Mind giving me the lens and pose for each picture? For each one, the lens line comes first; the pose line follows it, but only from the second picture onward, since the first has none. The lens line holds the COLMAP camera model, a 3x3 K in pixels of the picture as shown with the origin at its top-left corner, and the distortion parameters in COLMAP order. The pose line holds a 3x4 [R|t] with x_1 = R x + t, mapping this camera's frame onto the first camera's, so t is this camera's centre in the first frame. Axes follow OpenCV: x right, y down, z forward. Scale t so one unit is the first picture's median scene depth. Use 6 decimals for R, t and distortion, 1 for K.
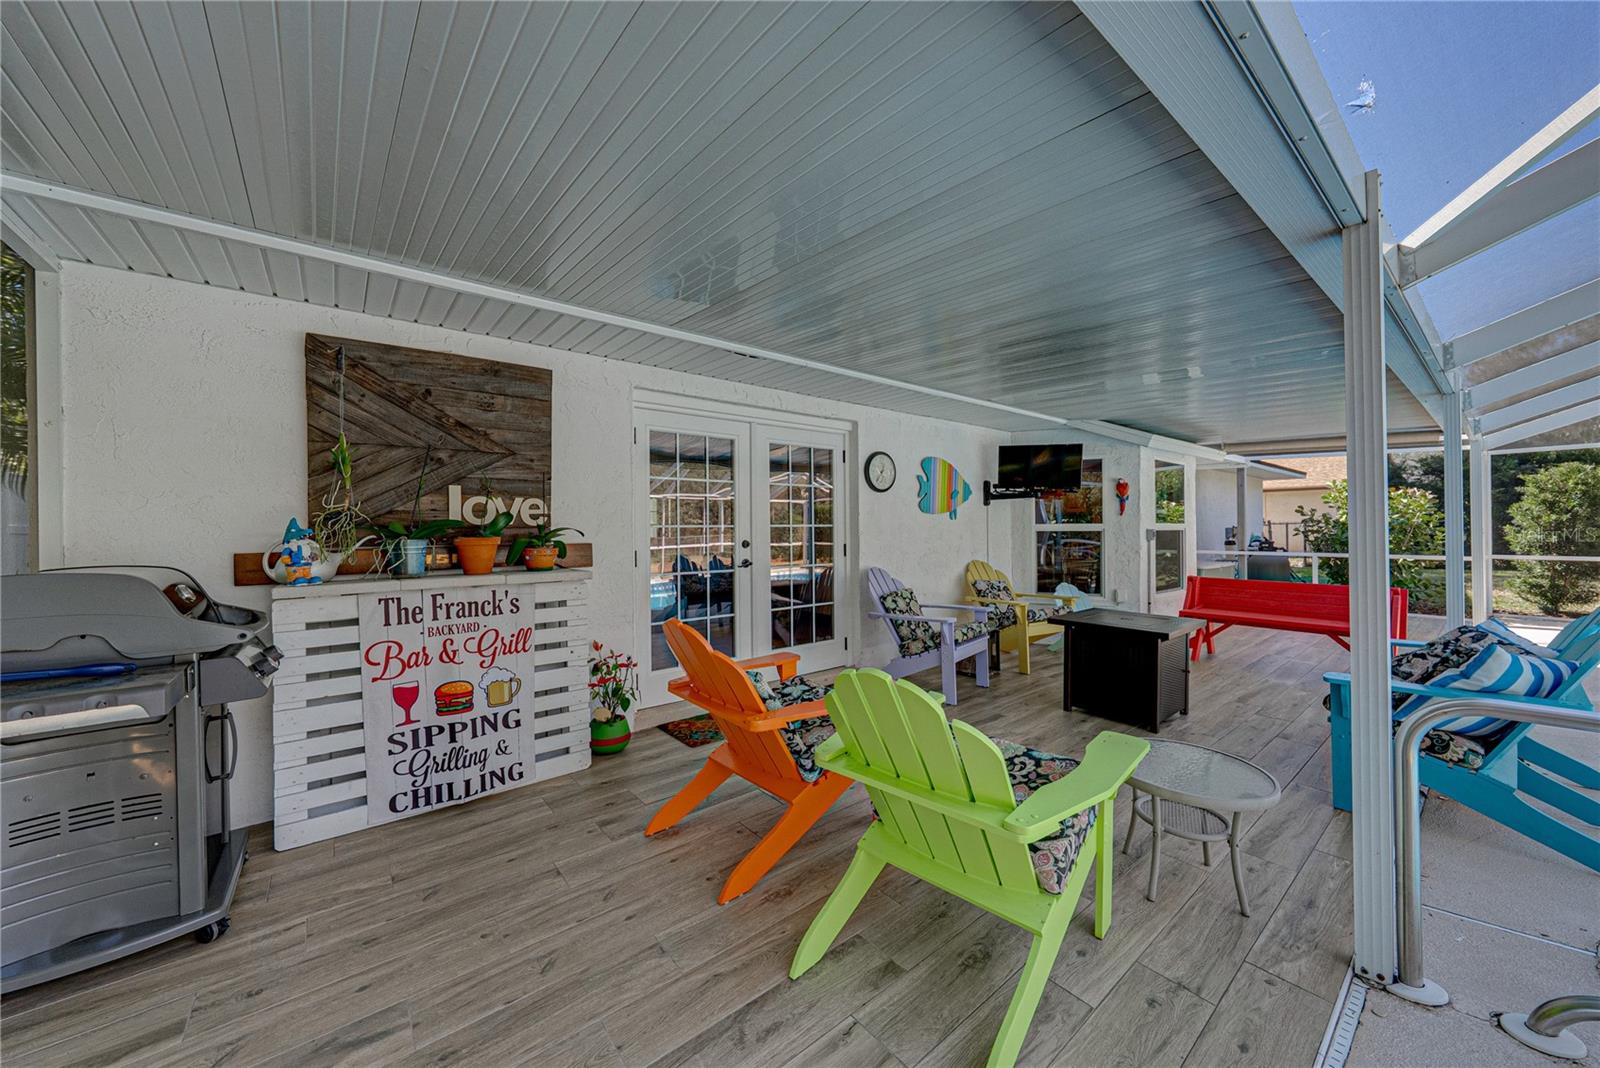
lens RADIAL K [[556.8, 0, 840.4], [0, 556.8, 522.4], [0, 0, 1]] dist [-0.005453, -0.000053]
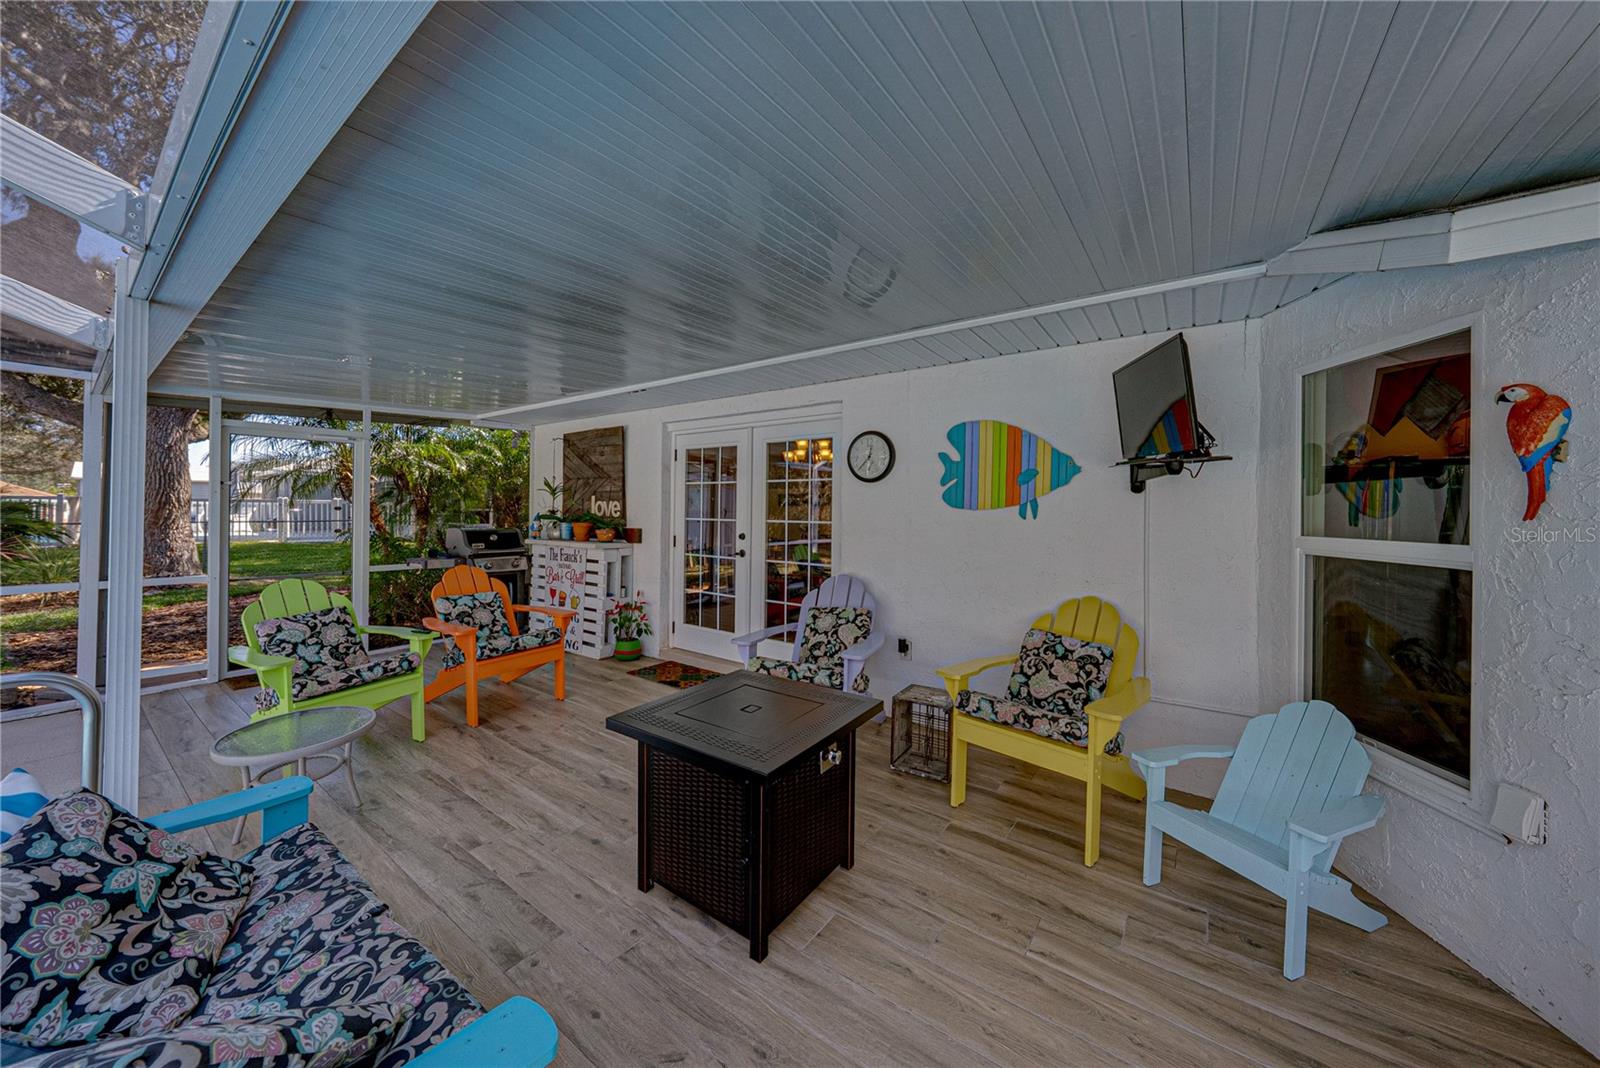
lens RADIAL K [[548.1, 0, 796.1], [0, 548.1, 514.0], [0, 0, 1]] dist [0.010688, -0.000092]
pose [[0.250664, 0.012318, -0.967996, 1.356083], [-0.008235, 0.999910, 0.010592, -0.028175], [0.968039, 0.005317, 0.250743, 1.190030]]
